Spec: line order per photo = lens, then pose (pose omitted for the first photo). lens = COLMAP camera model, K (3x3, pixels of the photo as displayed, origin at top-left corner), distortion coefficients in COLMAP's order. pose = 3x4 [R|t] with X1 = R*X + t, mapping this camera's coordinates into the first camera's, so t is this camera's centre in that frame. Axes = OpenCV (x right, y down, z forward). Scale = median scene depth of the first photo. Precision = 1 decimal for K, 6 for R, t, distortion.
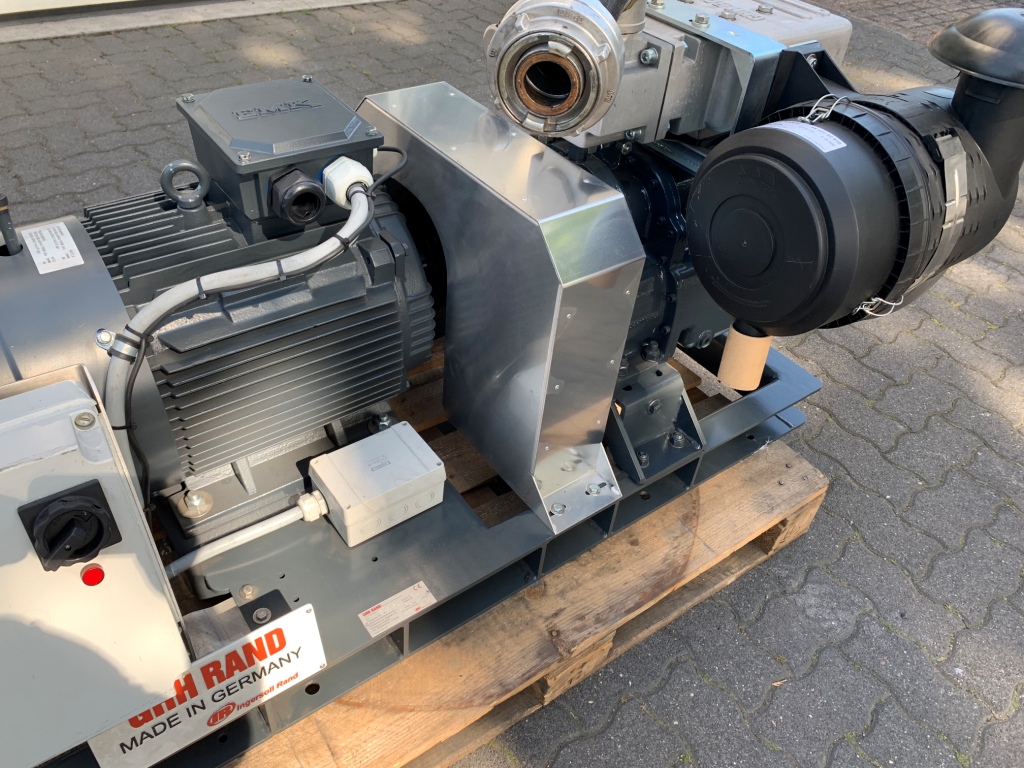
lens RADIAL K [[785.7, 0, 511.0], [0, 785.7, 390.0], [0, 0, 1]] dist [0.023883, -0.017398]
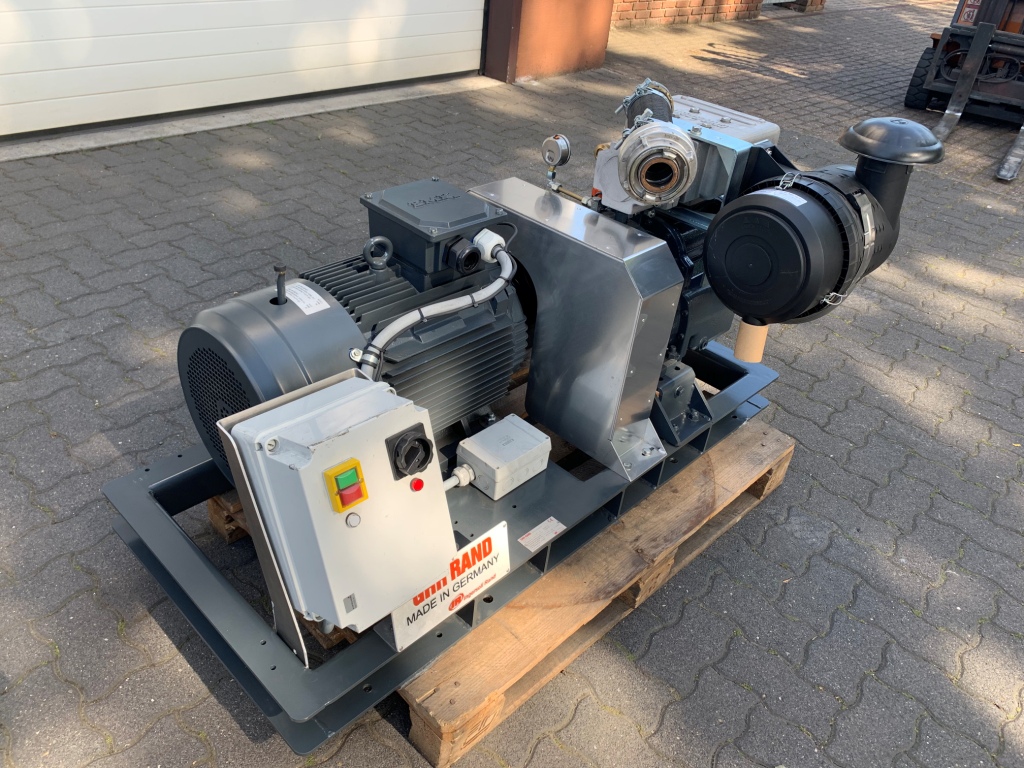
lens RADIAL K [[785.7, 0, 512.3], [0, 785.7, 387.1], [0, 0, 1]] dist [0.023883, -0.017398]
pose [[0.986261, -0.084981, 0.141656, -0.333707], [0.099055, 0.990494, -0.095448, 0.127264], [-0.132199, 0.108168, 0.985304, -0.374825]]
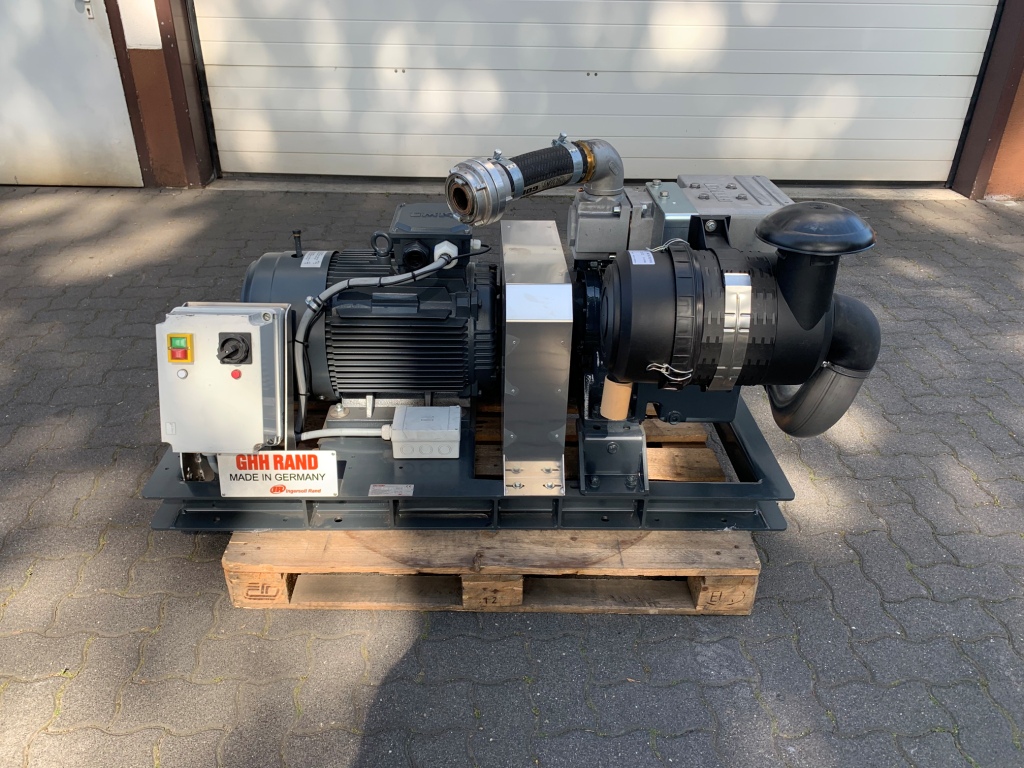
lens RADIAL K [[785.7, 0, 509.7], [0, 785.7, 386.4], [0, 0, 1]] dist [0.023883, -0.017398]
pose [[0.815451, 0.230113, -0.531119, 0.807896], [-0.343900, 0.930679, -0.124779, 0.169897], [0.465588, 0.284402, 0.838059, -0.320725]]
